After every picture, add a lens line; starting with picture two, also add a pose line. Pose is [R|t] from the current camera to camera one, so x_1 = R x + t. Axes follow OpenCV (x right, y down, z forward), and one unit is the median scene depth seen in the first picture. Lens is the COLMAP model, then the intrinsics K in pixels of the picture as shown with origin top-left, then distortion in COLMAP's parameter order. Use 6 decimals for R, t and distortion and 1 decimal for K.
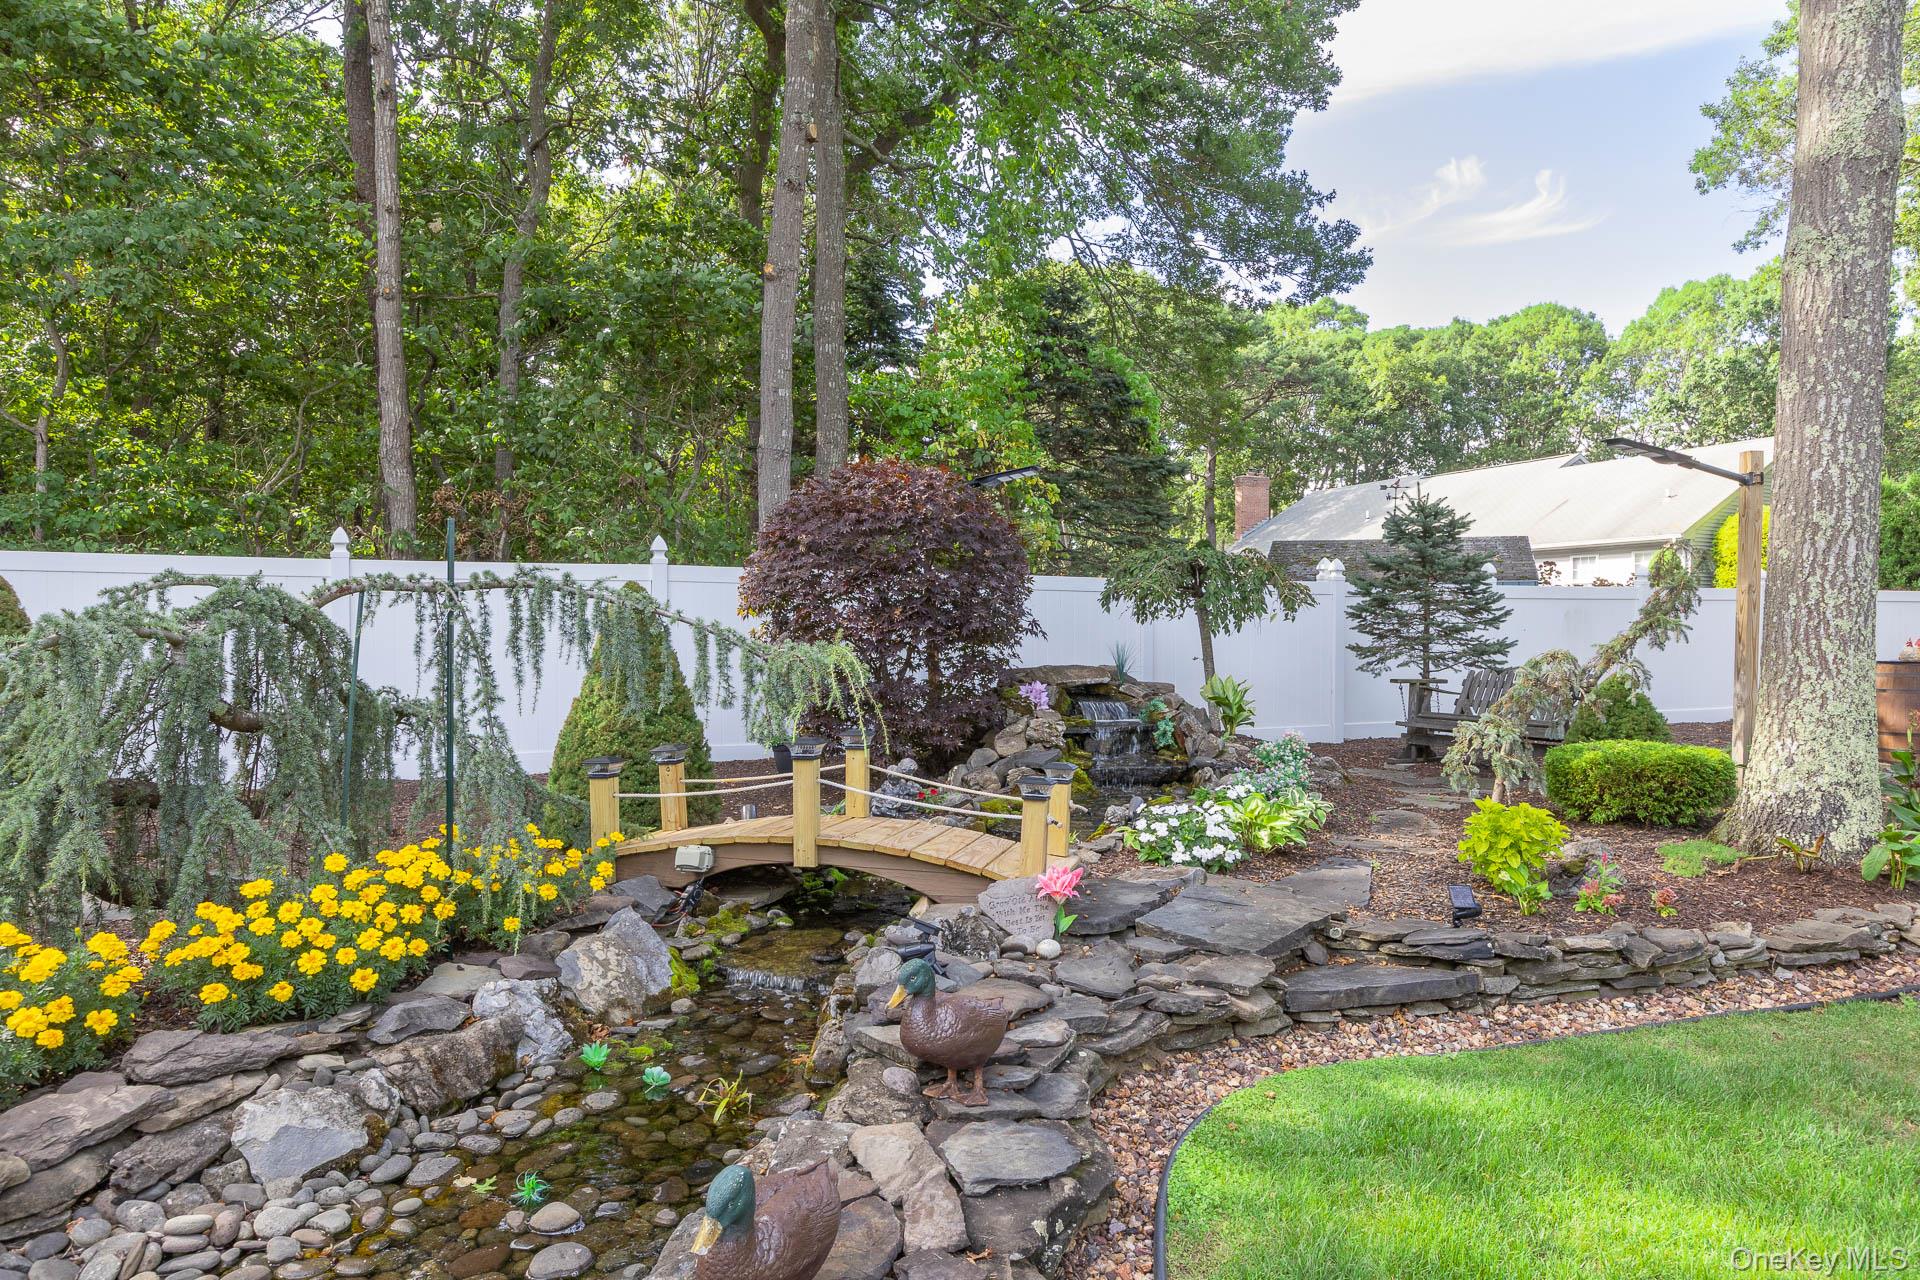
lens RADIAL K [[1181.7, 0, 960.0], [0, 1181.7, 640.0], [0, 0, 1]] dist [0.031766, 0.000021]
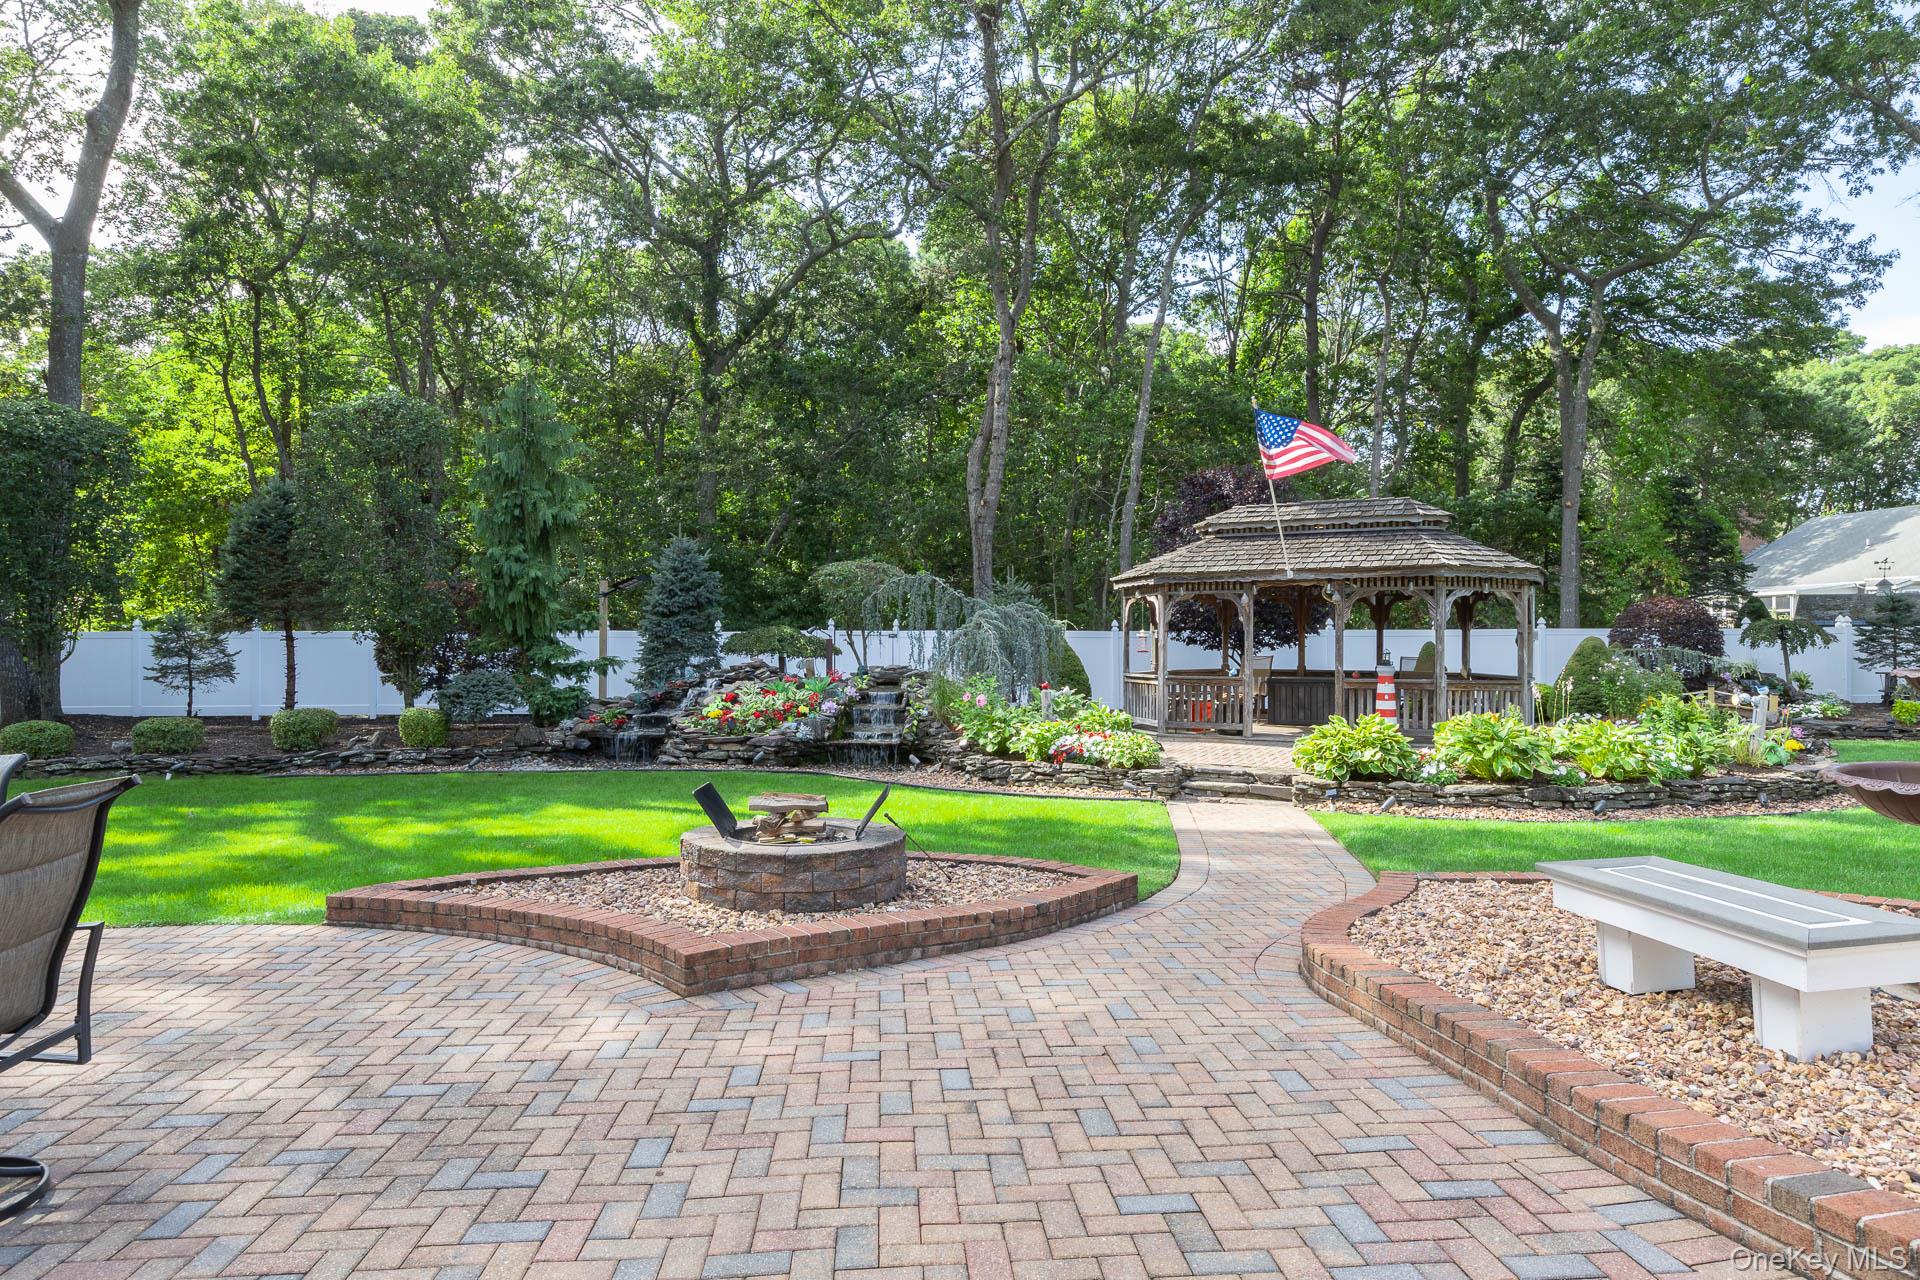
lens RADIAL K [[1163.0, 0, 960.0], [0, 1163.0, 640.0], [0, 0, 1]] dist [-0.004833, 0.000634]
pose [[0.943789, -0.009308, -0.330417, -0.571821], [0.007399, 0.999948, -0.007036, -0.027399], [0.330465, 0.004196, 0.943809, -1.712430]]
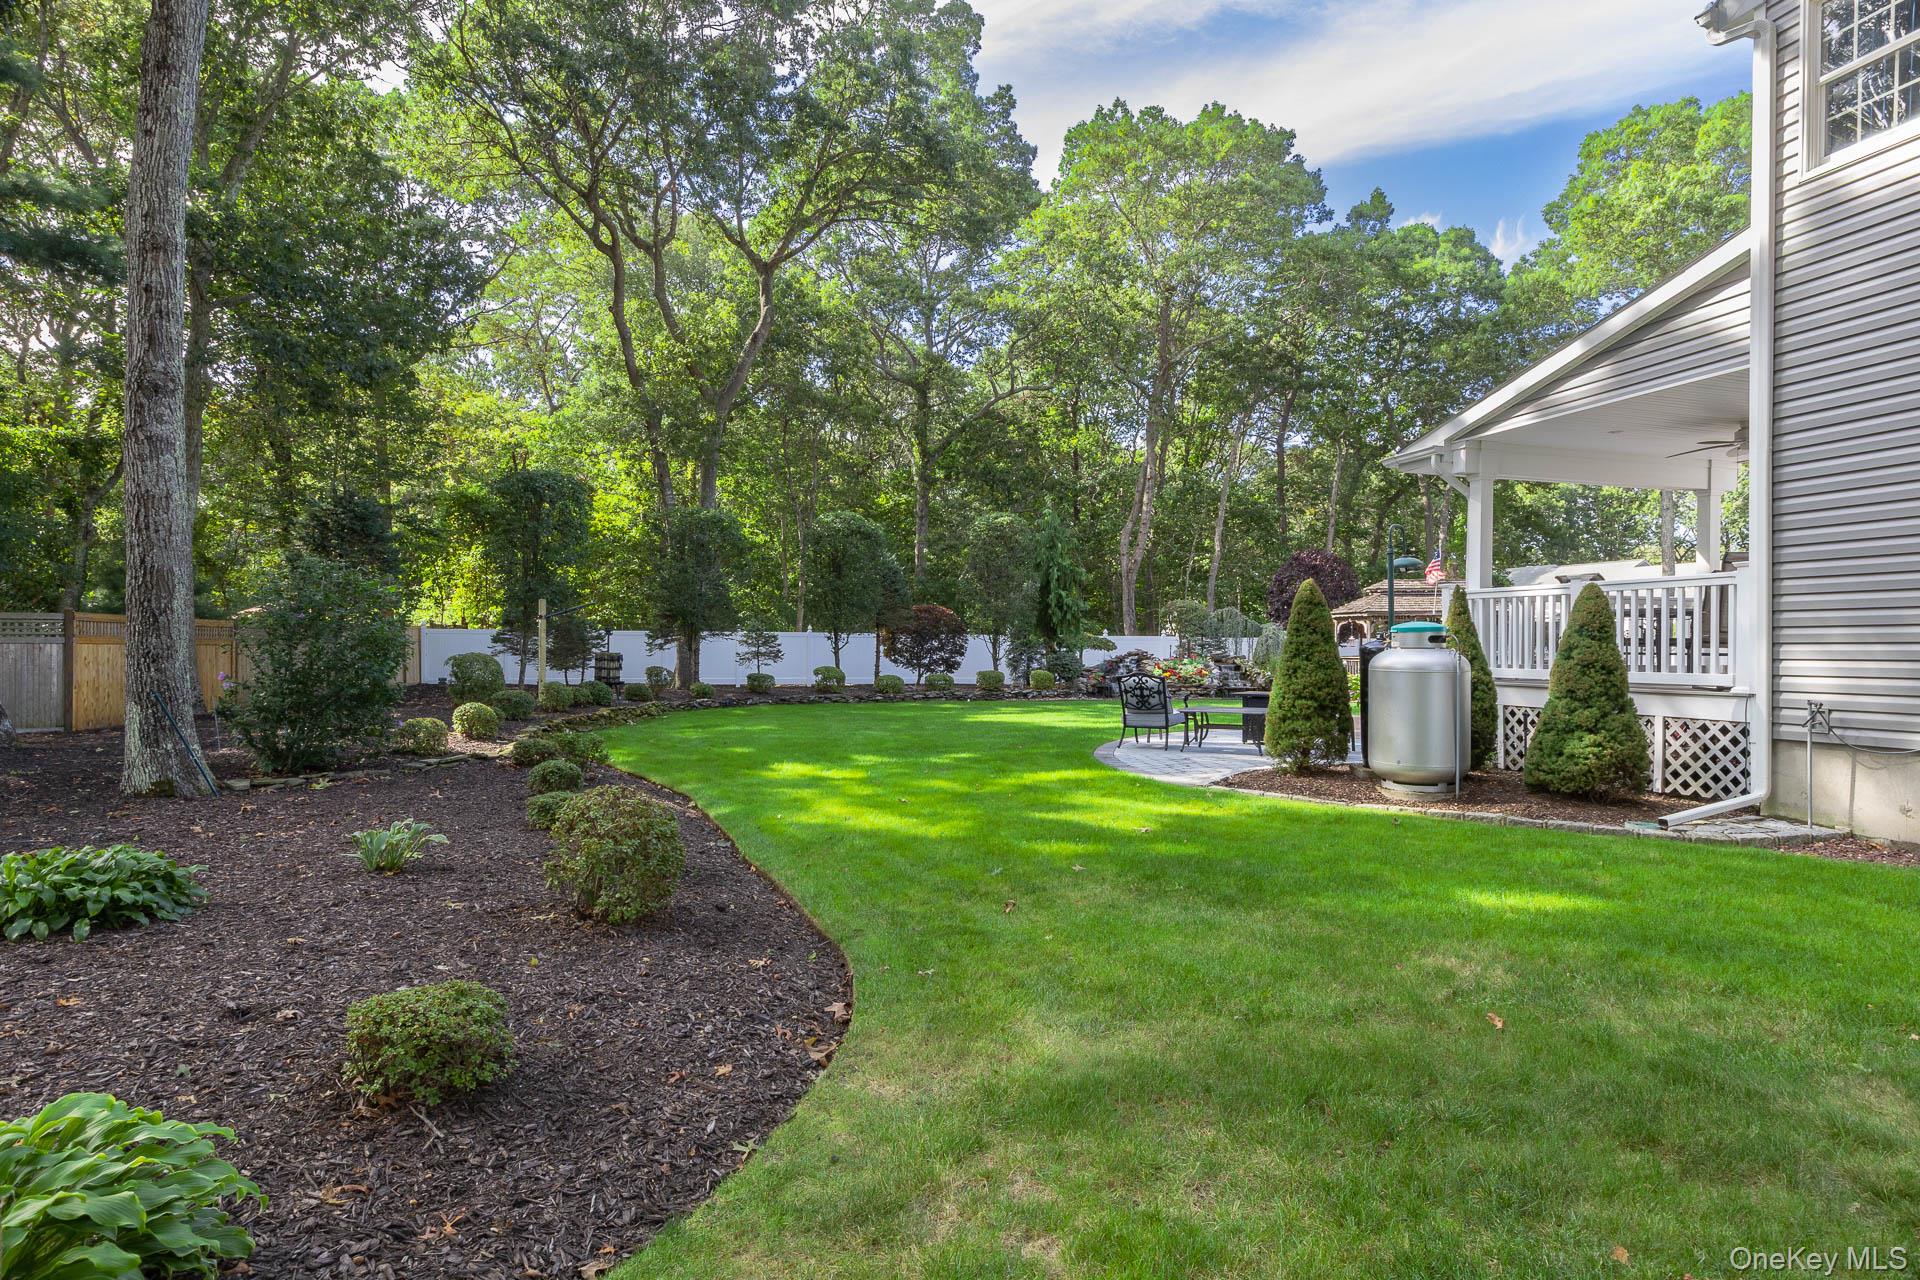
lens RADIAL K [[1011.7, 0, 960.0], [0, 1011.7, 640.0], [0, 0, 1]] dist [0.018074, 0.000189]
pose [[0.993478, -0.001878, -0.114006, -1.531620], [0.000519, 0.999928, -0.011955, -0.006914], [0.114020, 0.011818, 0.993408, -3.053245]]
